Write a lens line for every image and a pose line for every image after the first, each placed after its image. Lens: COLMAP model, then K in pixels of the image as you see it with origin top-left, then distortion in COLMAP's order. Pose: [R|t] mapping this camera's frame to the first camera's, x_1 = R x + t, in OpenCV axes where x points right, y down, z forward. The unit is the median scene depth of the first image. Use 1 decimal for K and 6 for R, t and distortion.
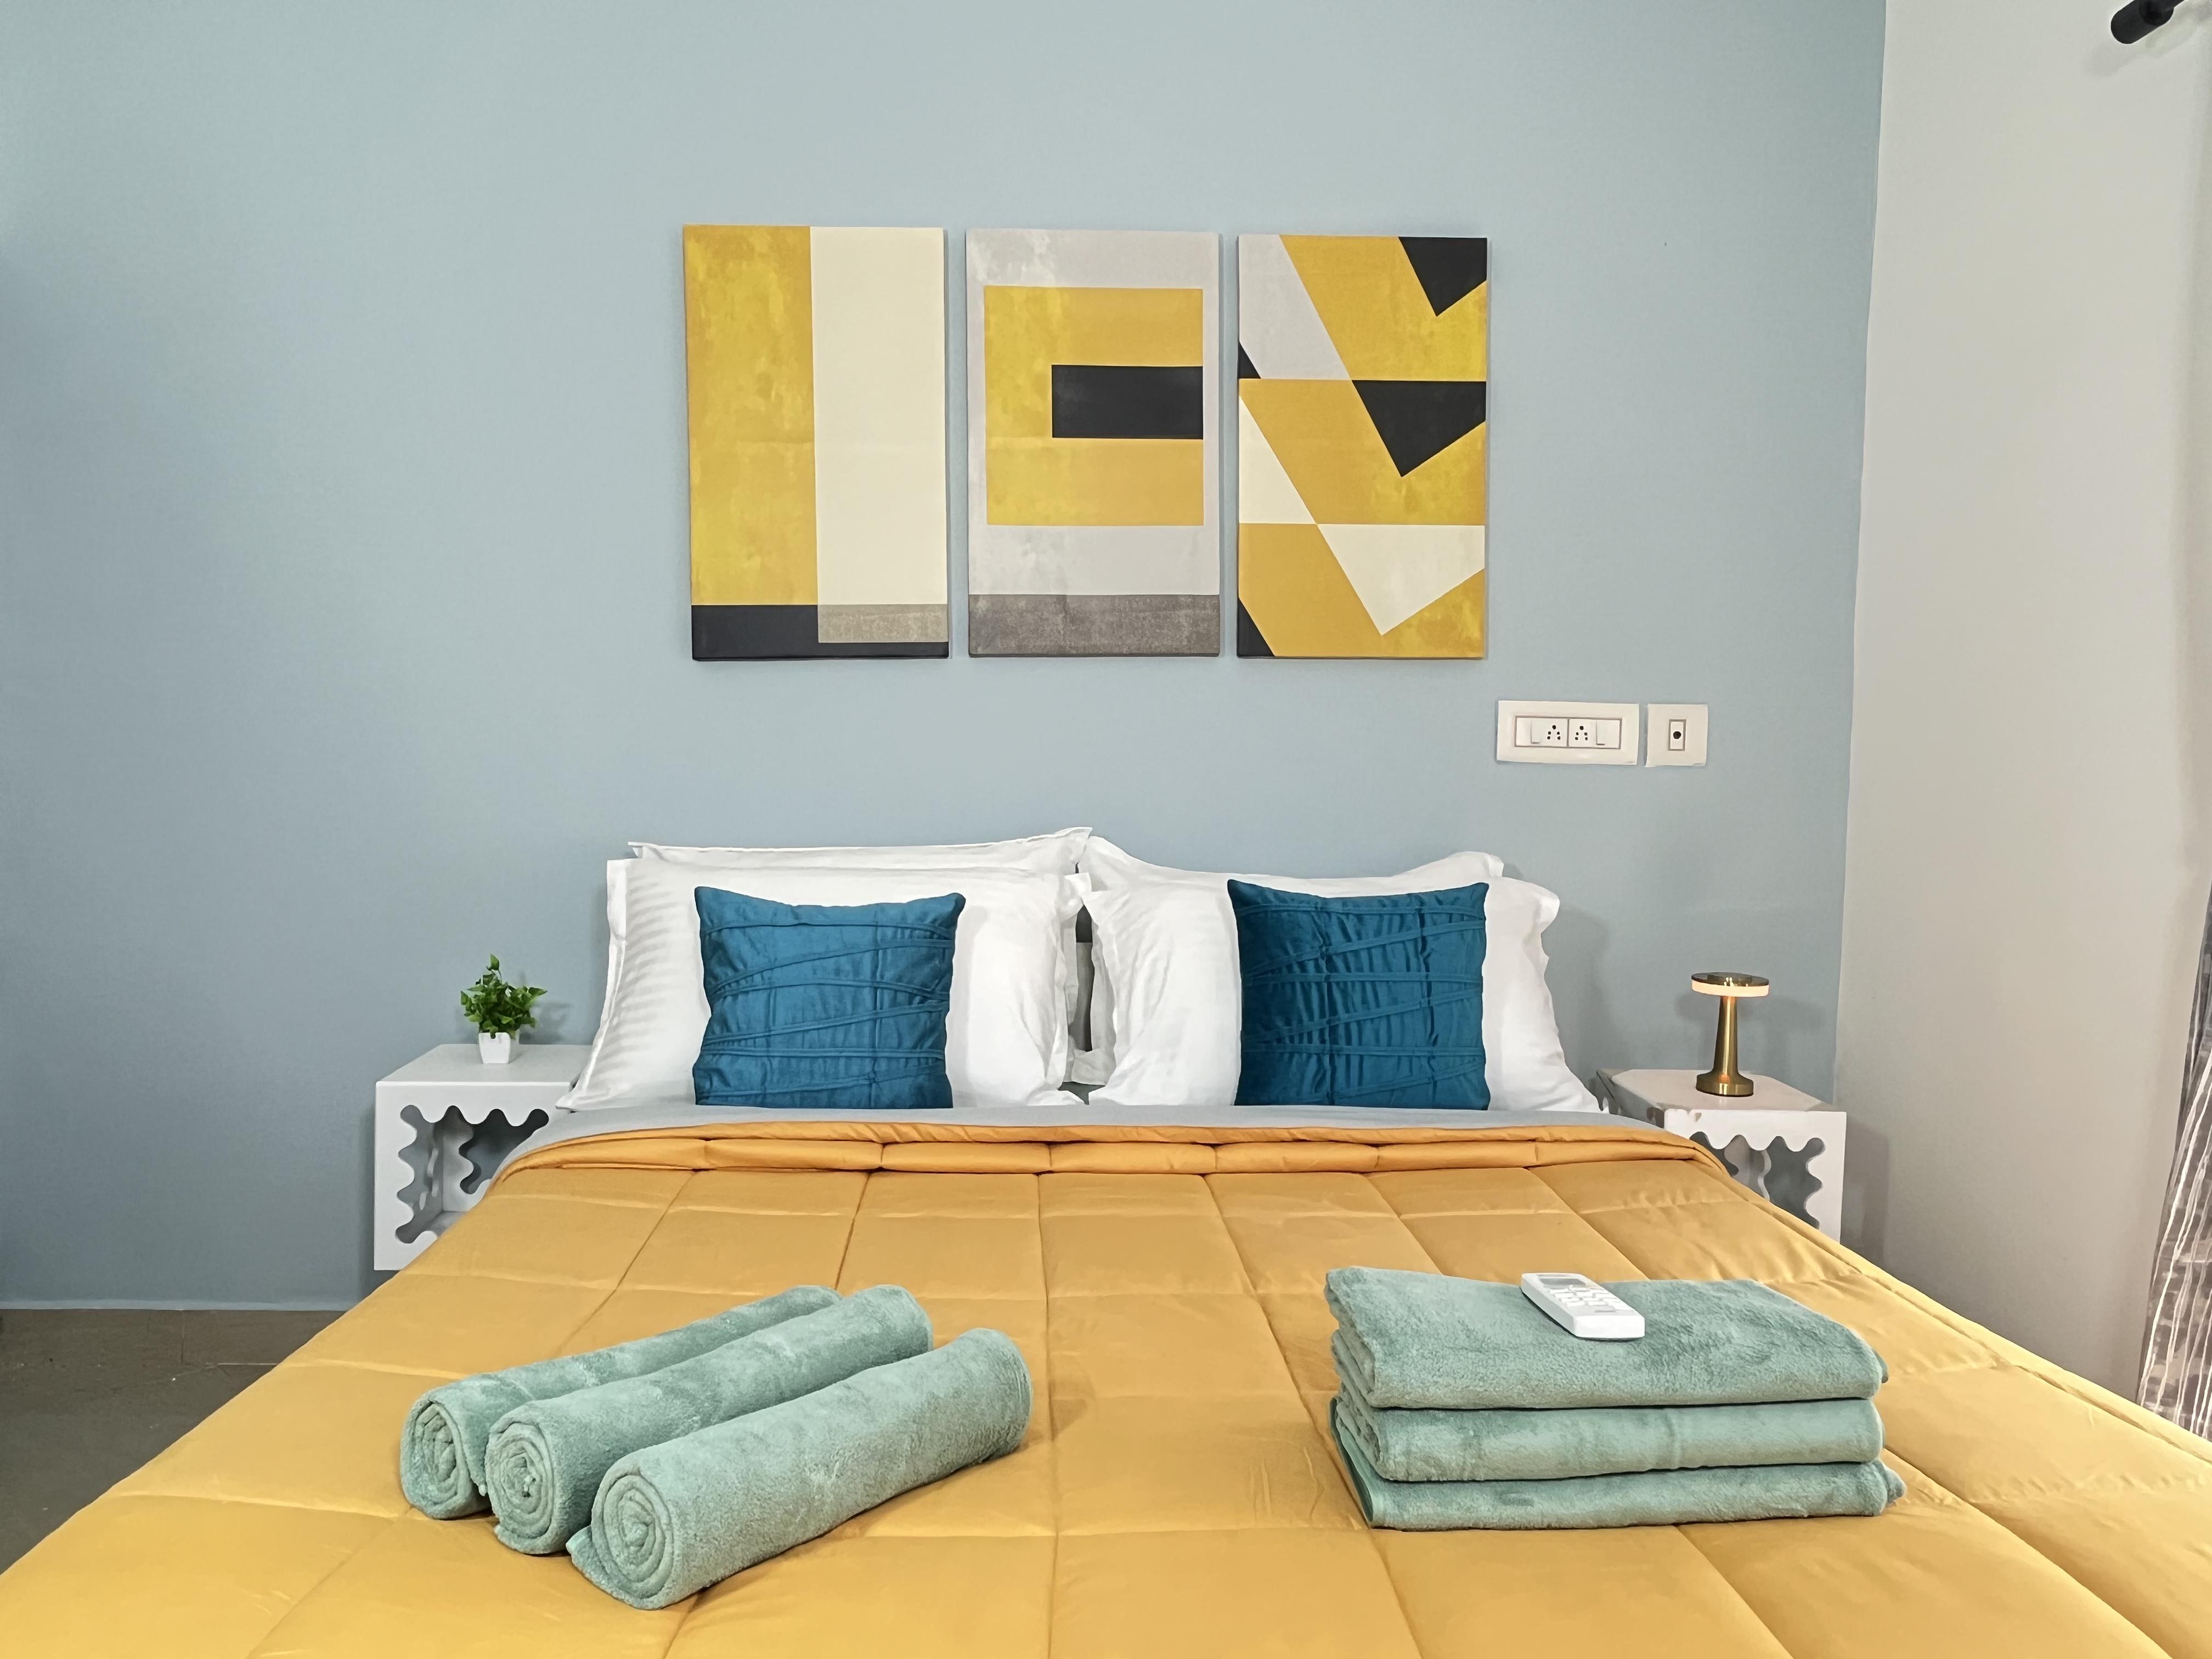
lens RADIAL K [[1434.4, 0, 1105.1], [0, 1434.4, 836.3], [0, 0, 1]] dist [-0.005000, -0.002178]
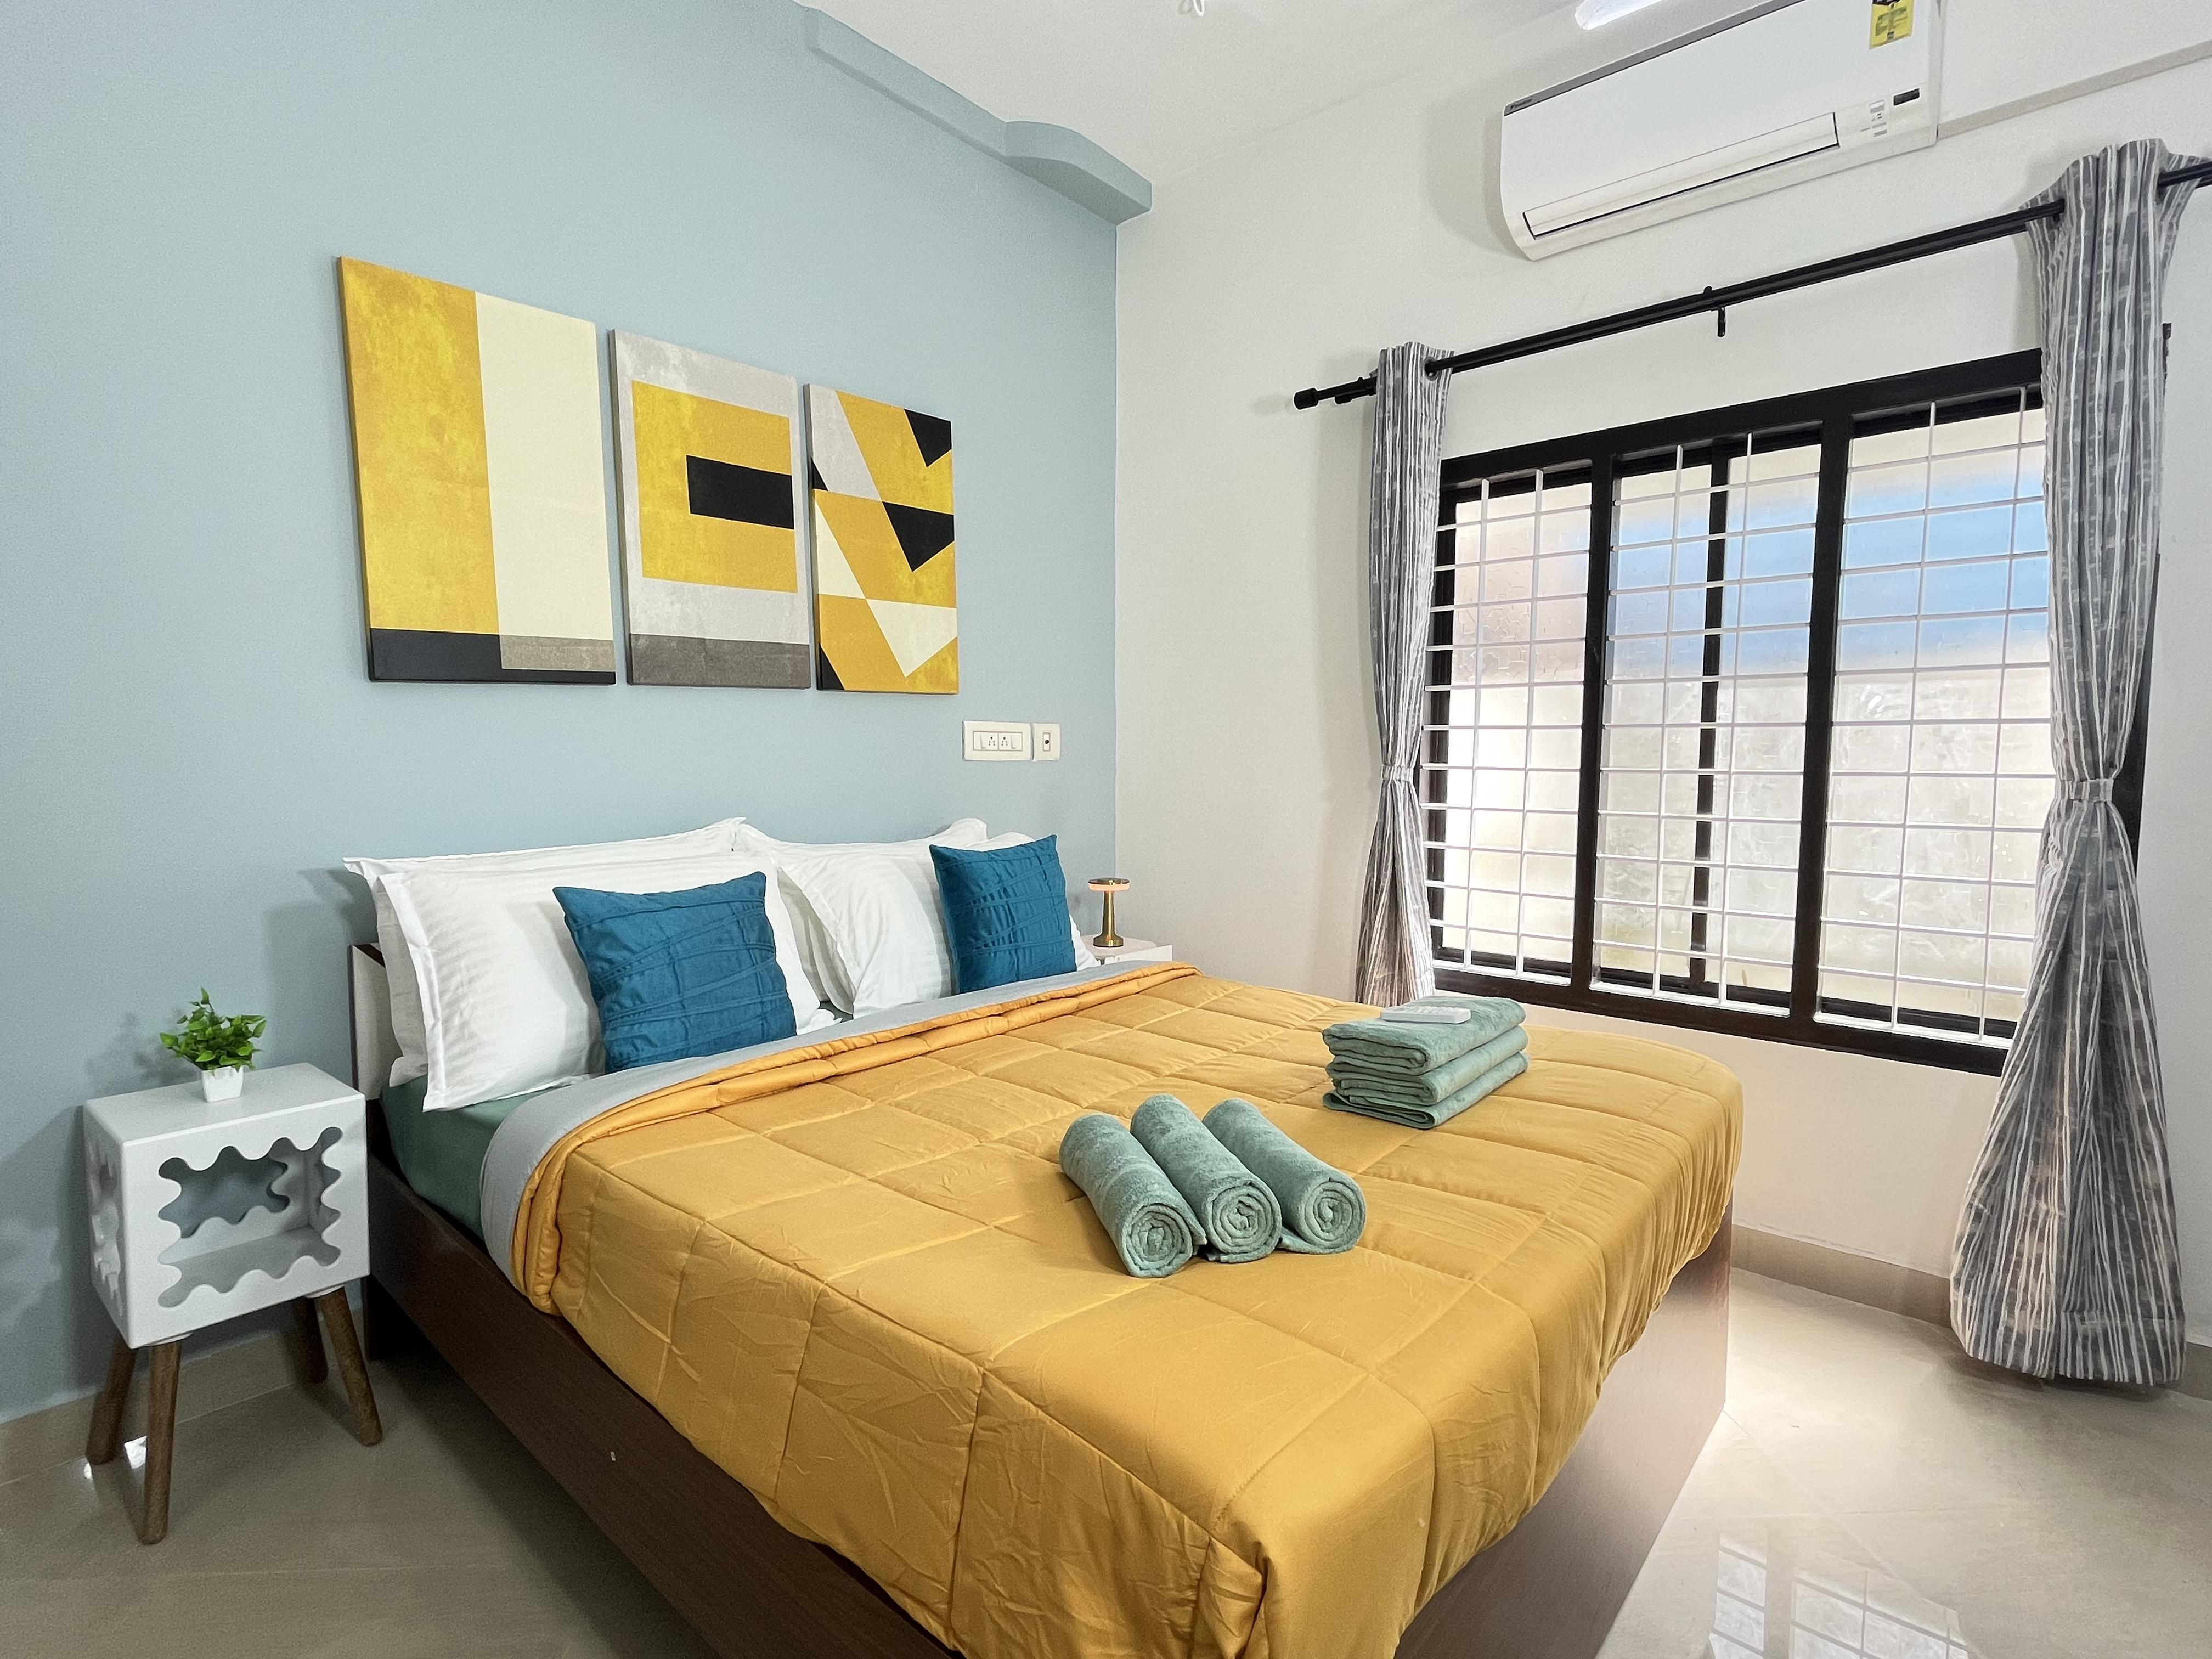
lens RADIAL K [[1052.9, 0, 1099.1], [0, 1052.9, 832.0], [0, 0, 1]] dist [0.000826, -0.000910]
pose [[0.712916, -0.069745, 0.697773, -0.451445], [0.052145, 0.997559, 0.046433, -0.020618], [-0.699308, 0.003283, 0.714813, 0.079869]]
